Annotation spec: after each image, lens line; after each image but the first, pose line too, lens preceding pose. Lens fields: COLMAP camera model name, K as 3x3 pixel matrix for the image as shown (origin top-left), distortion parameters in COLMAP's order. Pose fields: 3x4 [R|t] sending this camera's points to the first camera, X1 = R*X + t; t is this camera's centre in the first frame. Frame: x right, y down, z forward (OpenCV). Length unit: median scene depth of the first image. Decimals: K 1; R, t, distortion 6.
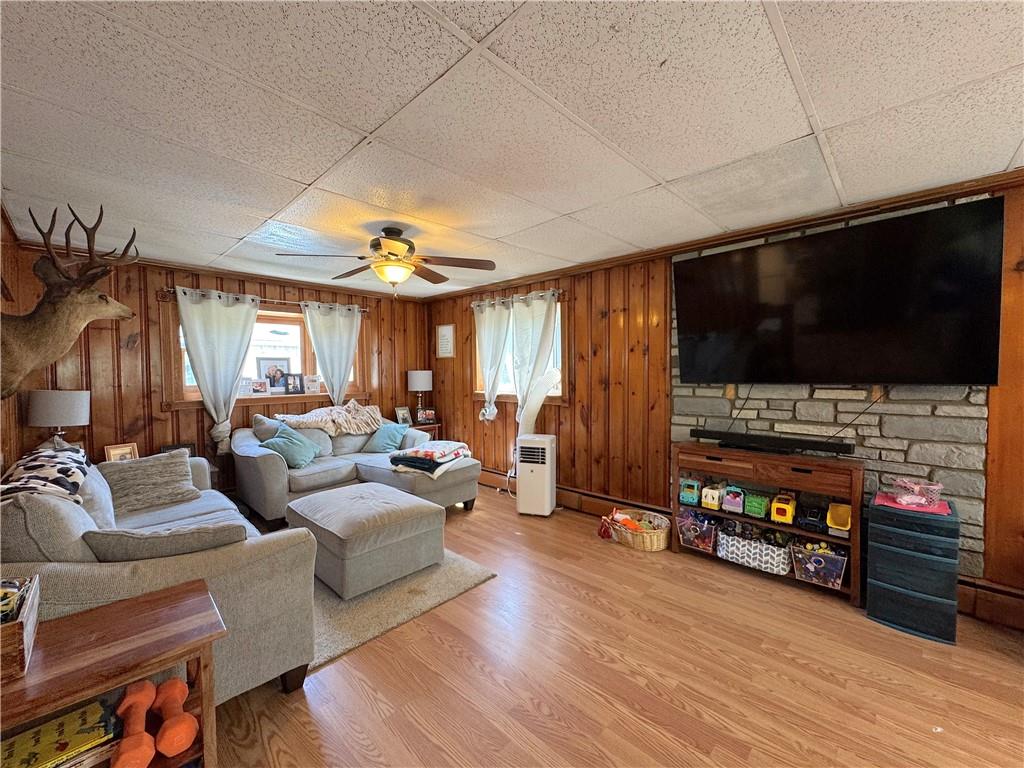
lens RADIAL K [[409.6, 0, 511.0], [0, 409.6, 385.5], [0, 0, 1]] dist [-0.002942, -0.000523]
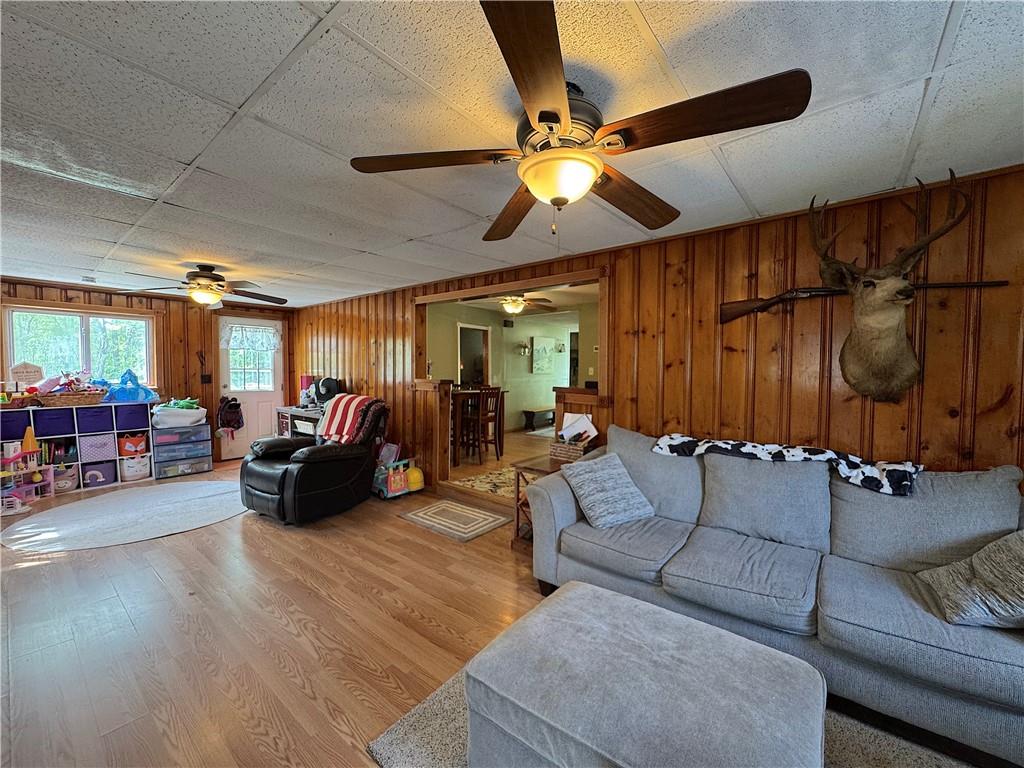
lens RADIAL K [[409.6, 0, 512.7], [0, 409.6, 389.3], [0, 0, 1]] dist [-0.002942, -0.000523]
pose [[-0.996173, 0.008253, -0.087010, -0.160818], [0.001109, 0.996645, 0.081836, -0.054862], [0.087393, 0.081426, -0.992840, 1.299547]]
